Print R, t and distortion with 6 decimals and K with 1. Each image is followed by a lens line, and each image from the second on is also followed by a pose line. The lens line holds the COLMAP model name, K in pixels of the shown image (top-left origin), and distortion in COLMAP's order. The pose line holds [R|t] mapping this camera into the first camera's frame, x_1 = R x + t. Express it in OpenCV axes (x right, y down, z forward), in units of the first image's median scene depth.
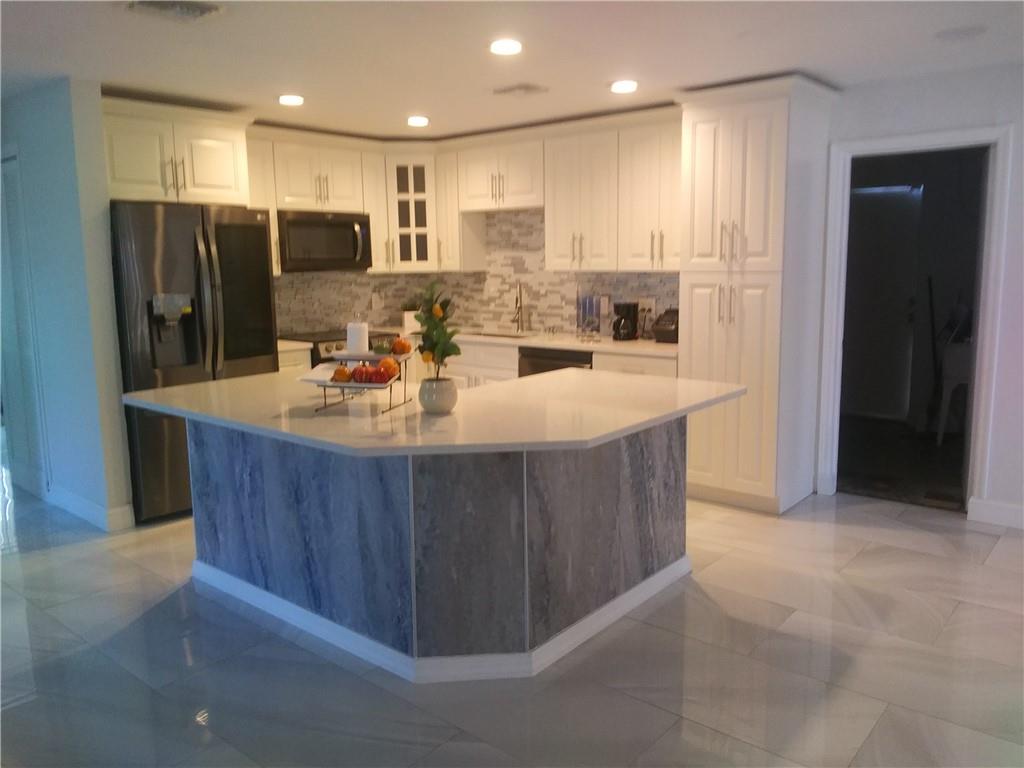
lens RADIAL K [[788.1, 0, 506.0], [0, 788.1, 368.1], [0, 0, 1]] dist [0.043883, -0.066850]
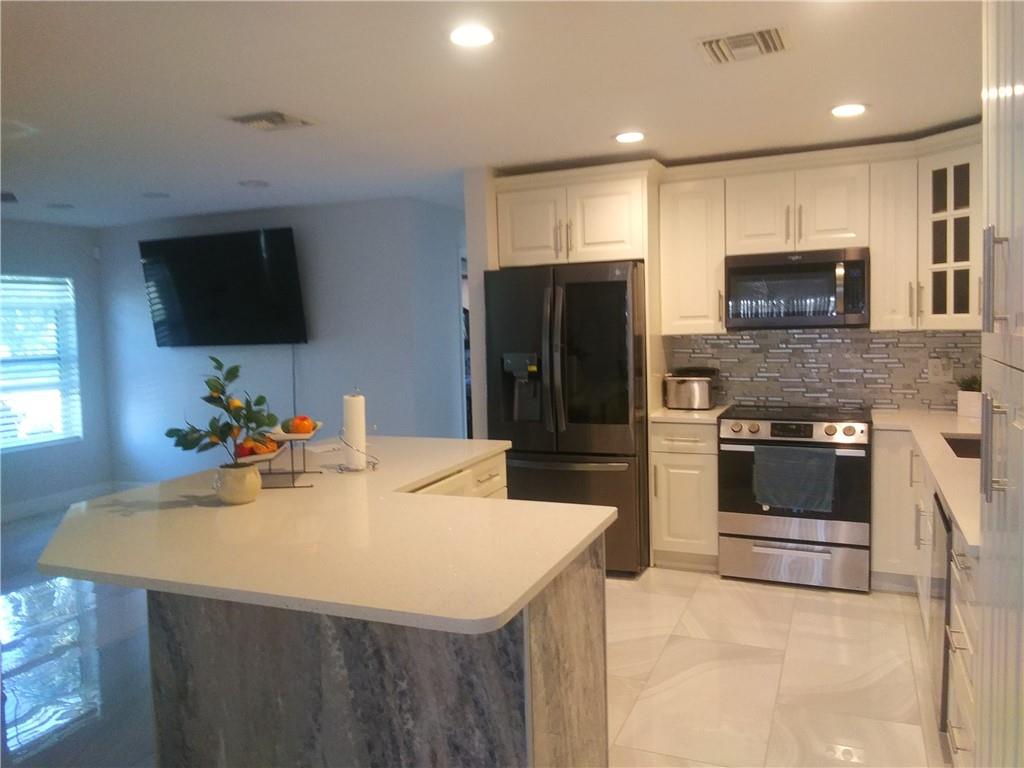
lens RADIAL K [[788.1, 0, 506.0], [0, 788.1, 368.1], [0, 0, 1]] dist [0.043883, -0.066850]
pose [[0.292957, 0.064984, -0.953915, 0.547389], [-0.107139, 0.993635, 0.034787, -0.103295], [0.950104, 0.092010, 0.298055, 0.643477]]
